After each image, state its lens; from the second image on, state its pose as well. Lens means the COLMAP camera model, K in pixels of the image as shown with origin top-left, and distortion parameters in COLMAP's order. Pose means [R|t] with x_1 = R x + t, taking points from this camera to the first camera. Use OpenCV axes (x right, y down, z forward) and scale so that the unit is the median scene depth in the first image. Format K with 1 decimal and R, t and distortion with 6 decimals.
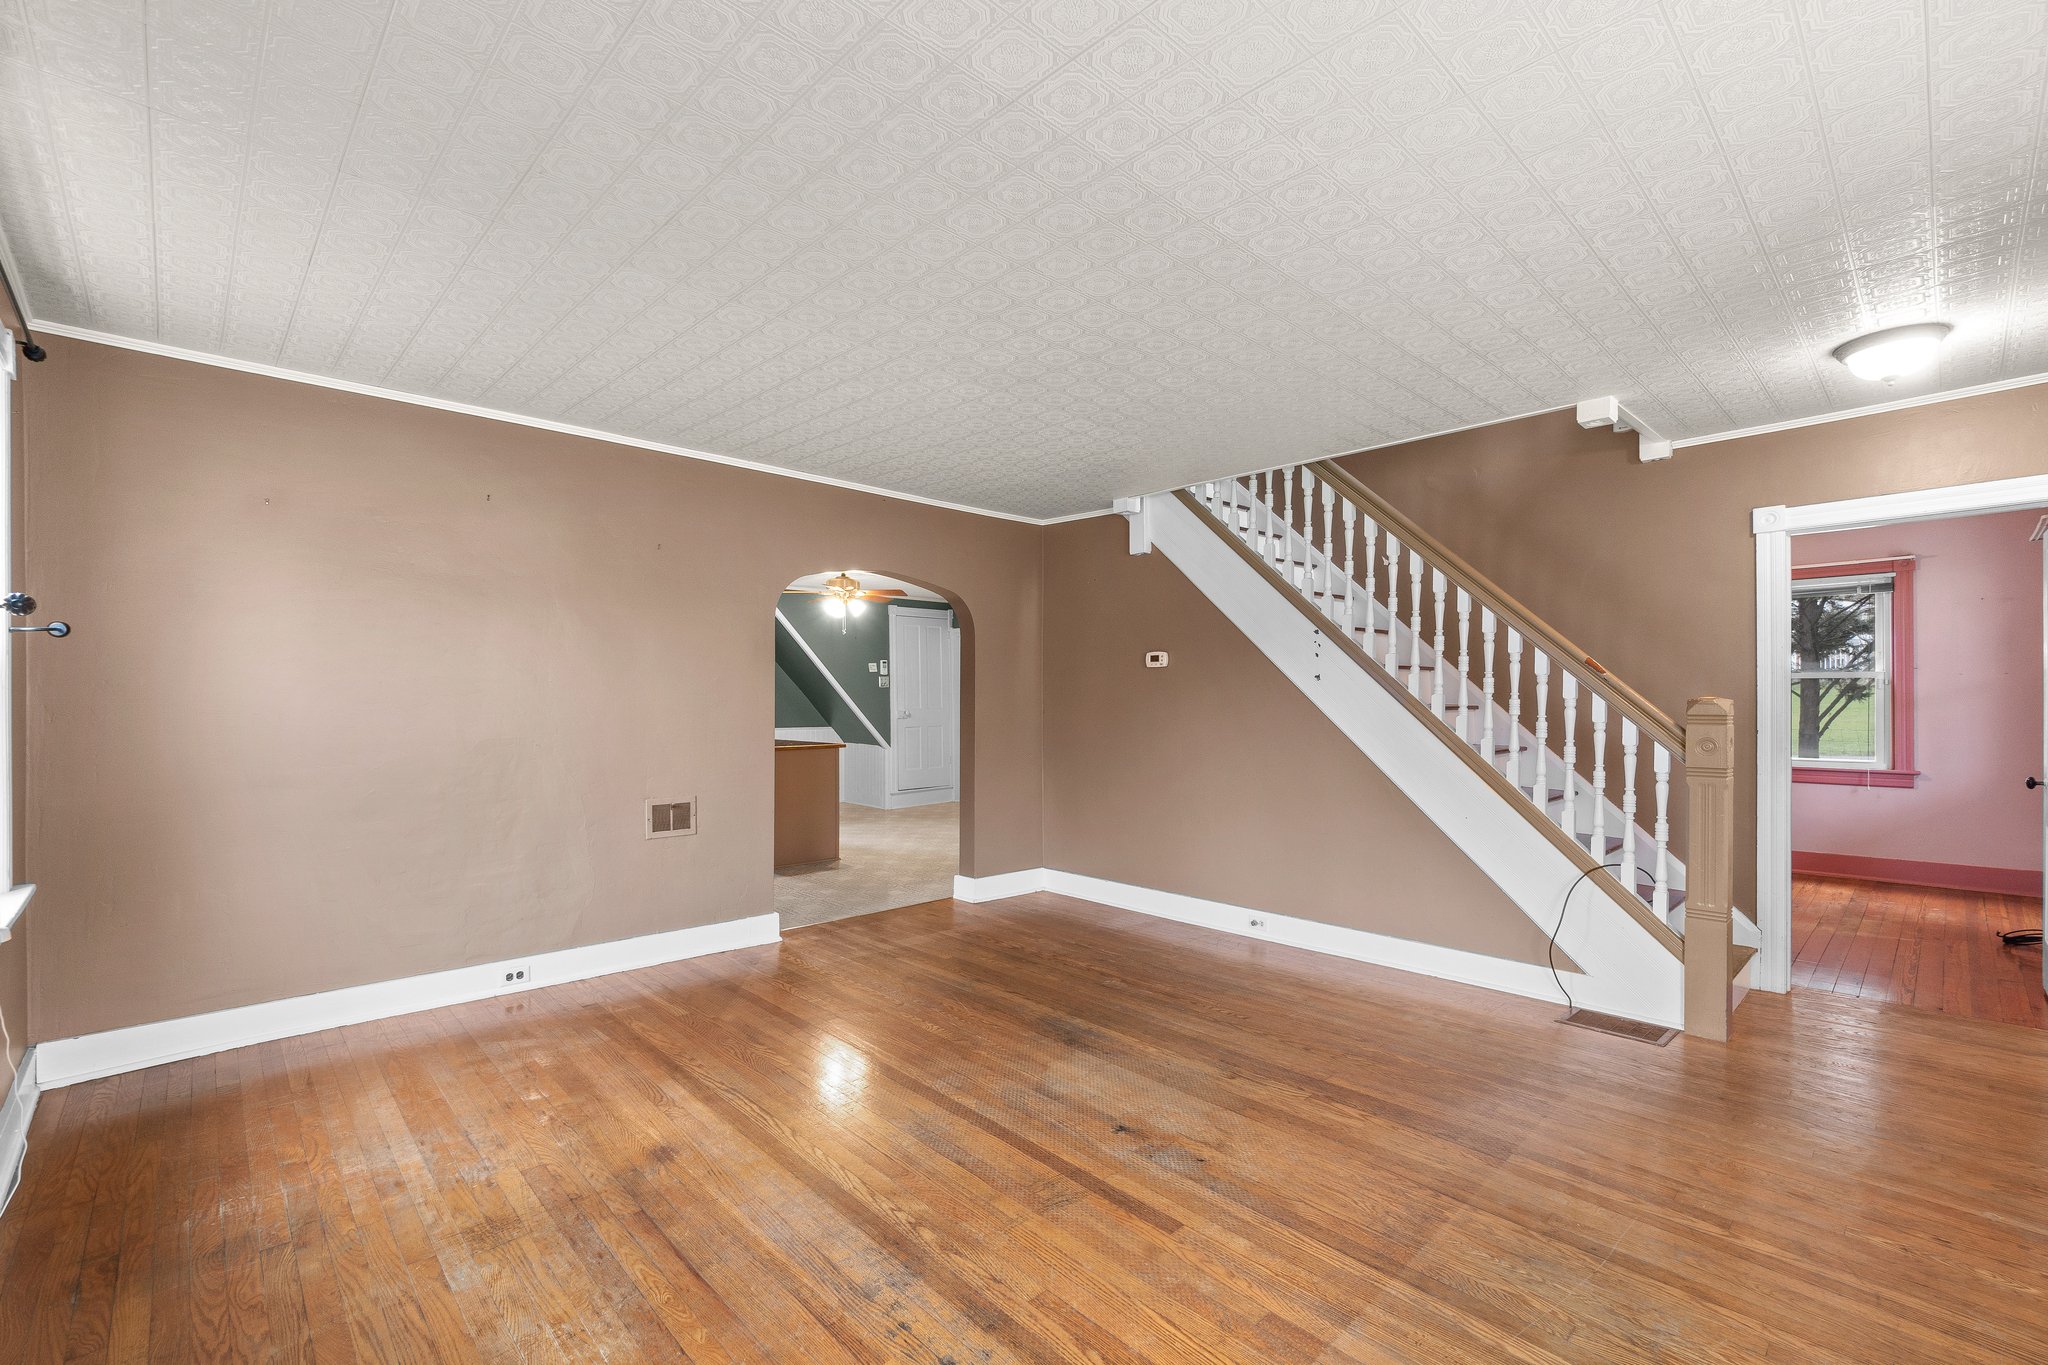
lens RADIAL K [[877.1, 0, 1019.8], [0, 877.1, 705.6], [0, 0, 1]] dist [0.000005, 0.000139]
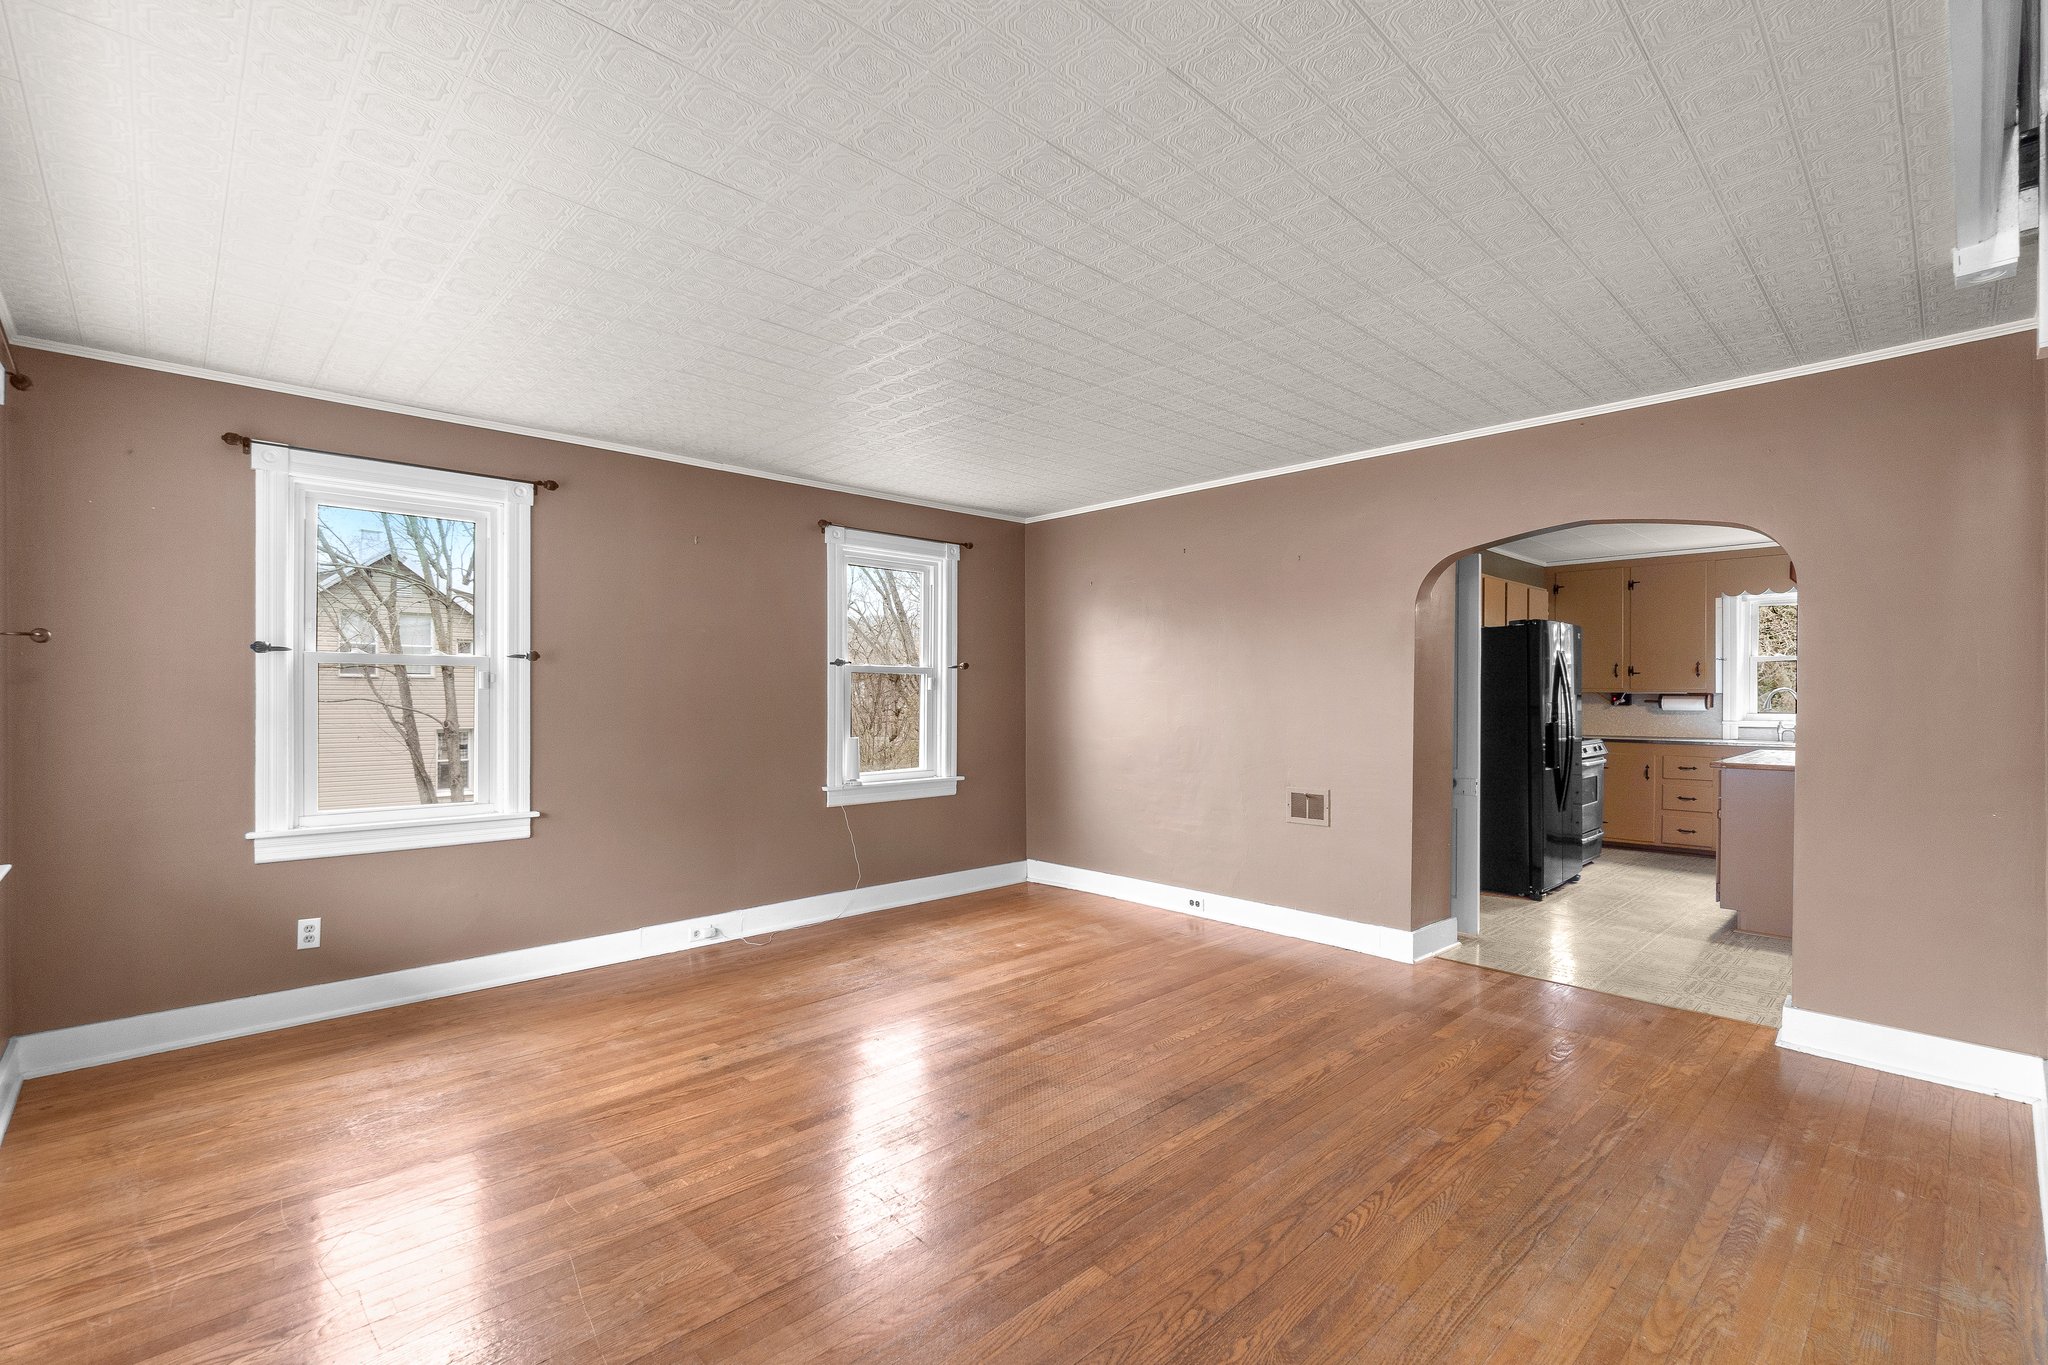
lens RADIAL K [[894.0, 0, 1019.1], [0, 894.0, 693.2], [0, 0, 1]] dist [-0.004773, -0.000162]
pose [[0.015042, -0.003594, -0.999880, 0.896680], [-0.007170, 0.999967, -0.003703, -0.006777], [0.999861, 0.007224, 0.015016, 0.806810]]
